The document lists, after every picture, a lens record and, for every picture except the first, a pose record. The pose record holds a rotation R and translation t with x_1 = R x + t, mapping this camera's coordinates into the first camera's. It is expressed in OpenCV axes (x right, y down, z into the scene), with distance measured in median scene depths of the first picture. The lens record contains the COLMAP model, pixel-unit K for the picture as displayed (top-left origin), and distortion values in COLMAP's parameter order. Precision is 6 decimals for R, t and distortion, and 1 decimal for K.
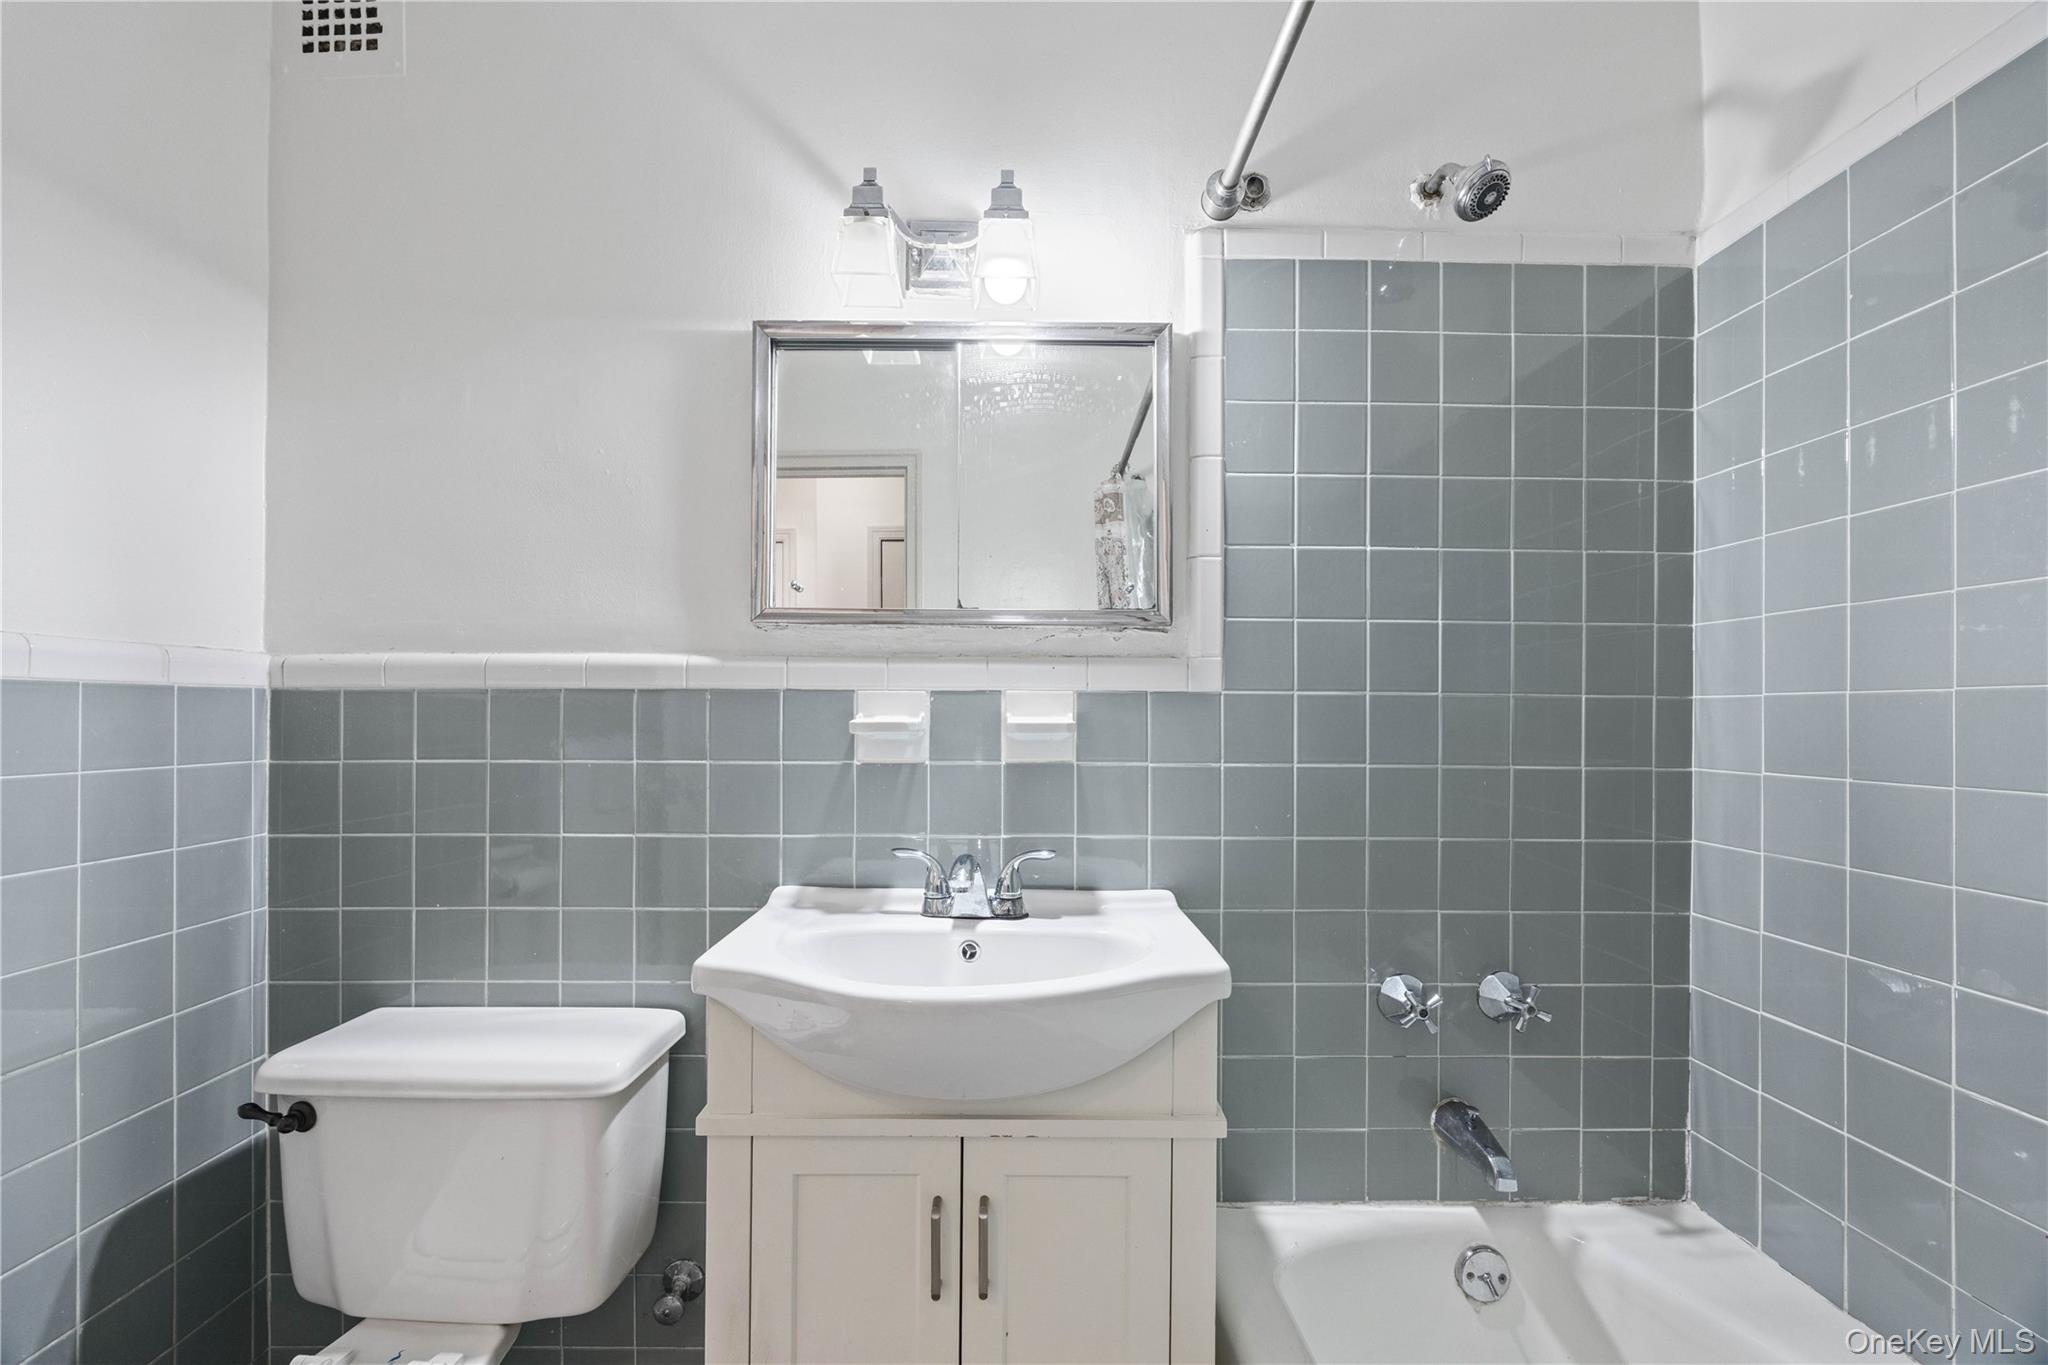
lens RADIAL K [[803.1, 0, 985.0], [0, 803.1, 697.8], [0, 0, 1]] dist [-0.000621, -0.000607]
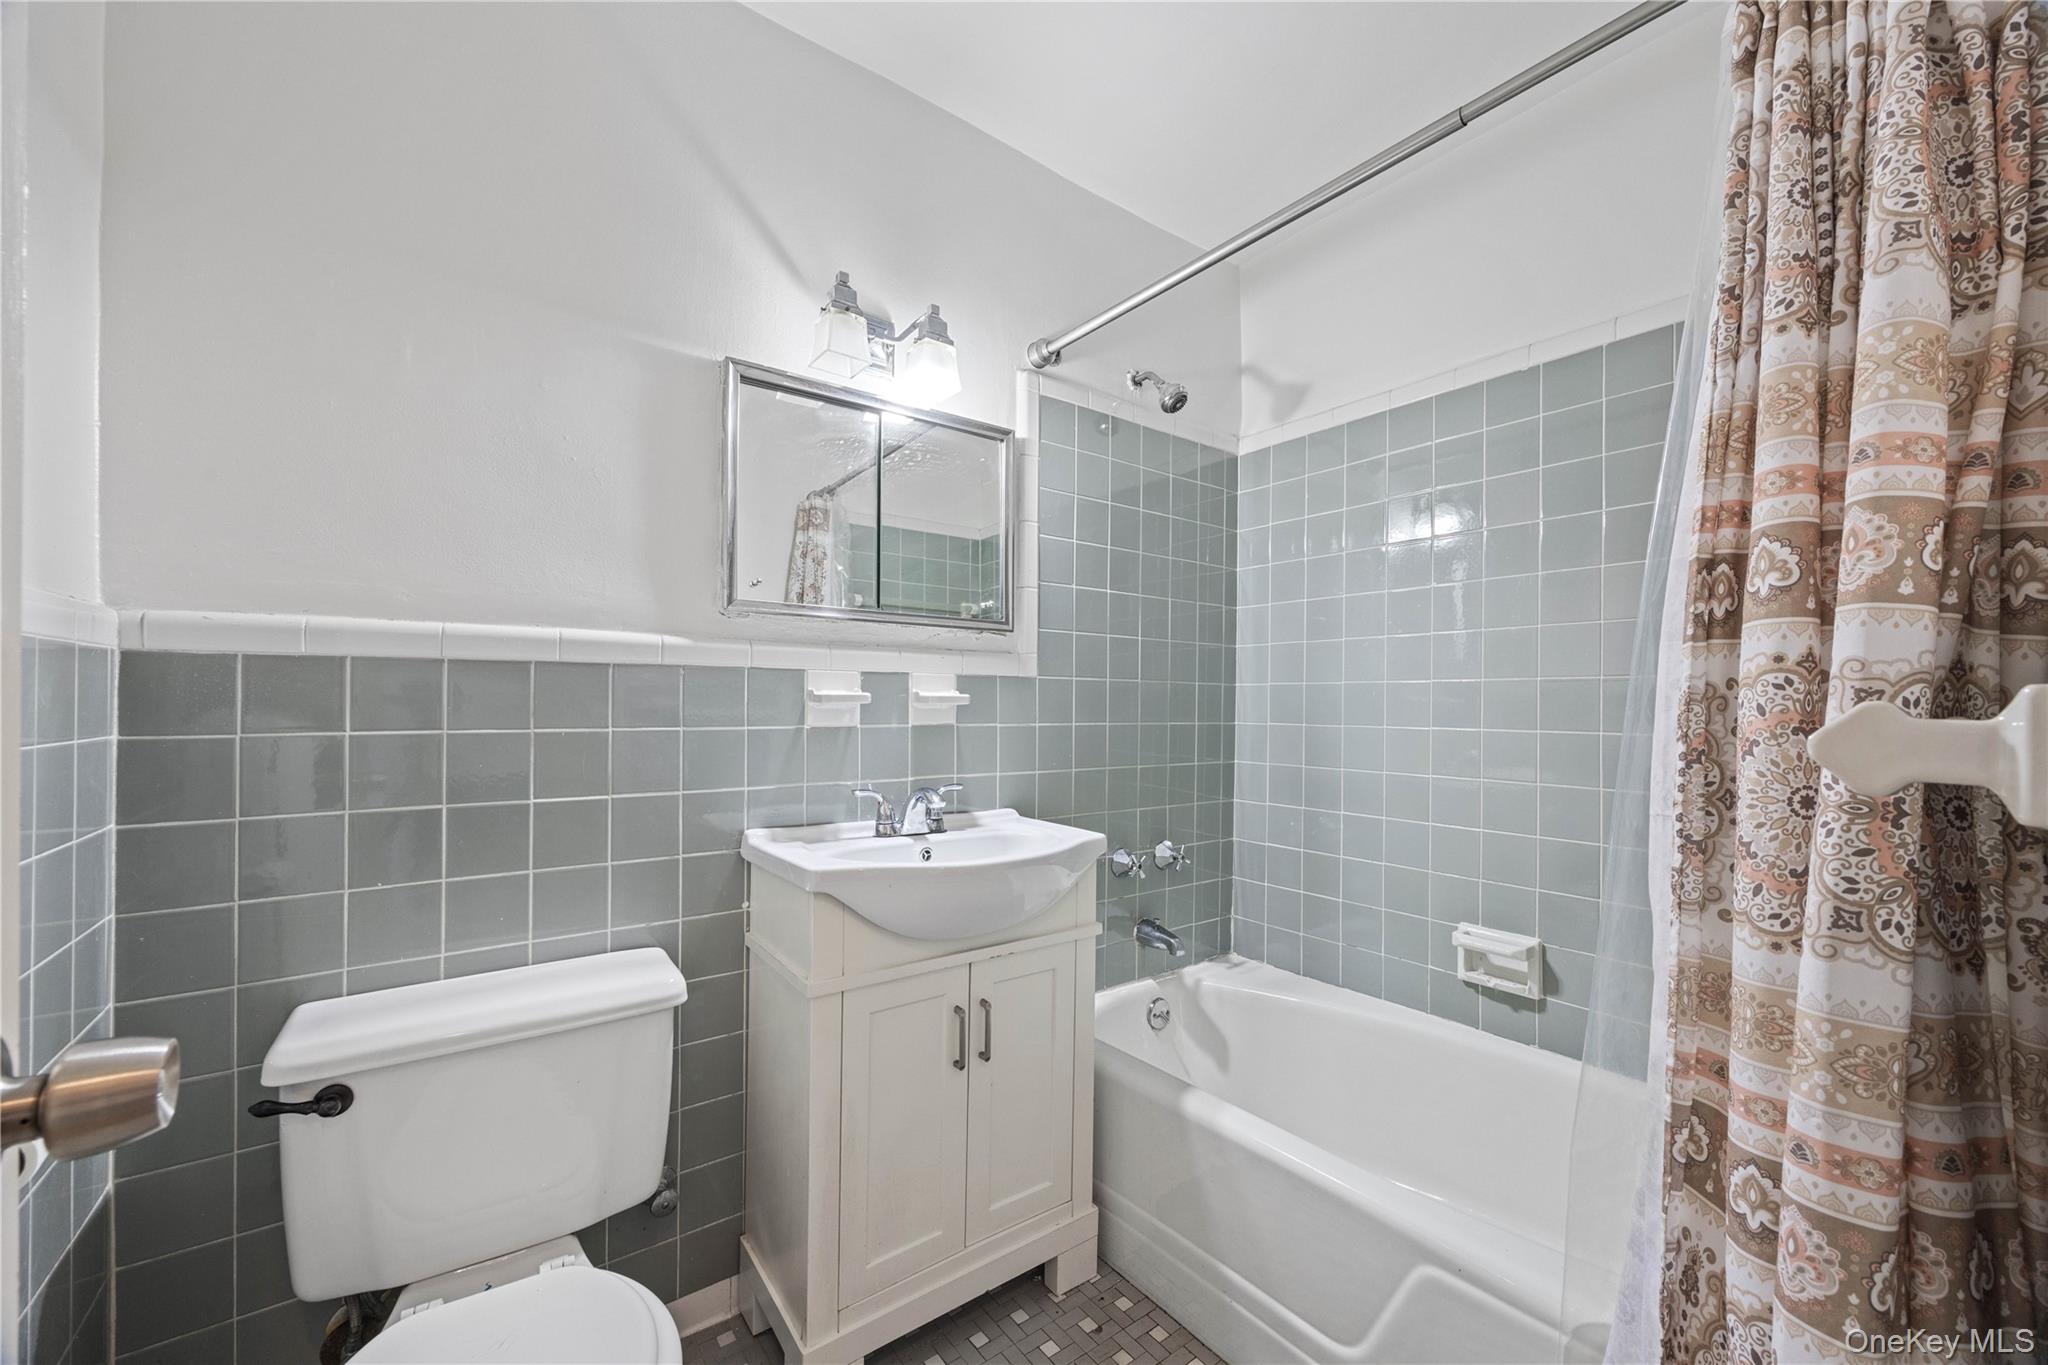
lens RADIAL K [[785.1, 0, 1037.6], [0, 785.1, 674.8], [0, 0, 1]] dist [-0.003044, 0.000778]
pose [[0.803905, 0.021738, 0.594361, -0.603972], [-0.018148, 0.999763, -0.012019, 0.006949], [-0.594481, -0.001124, 0.804109, -0.208099]]
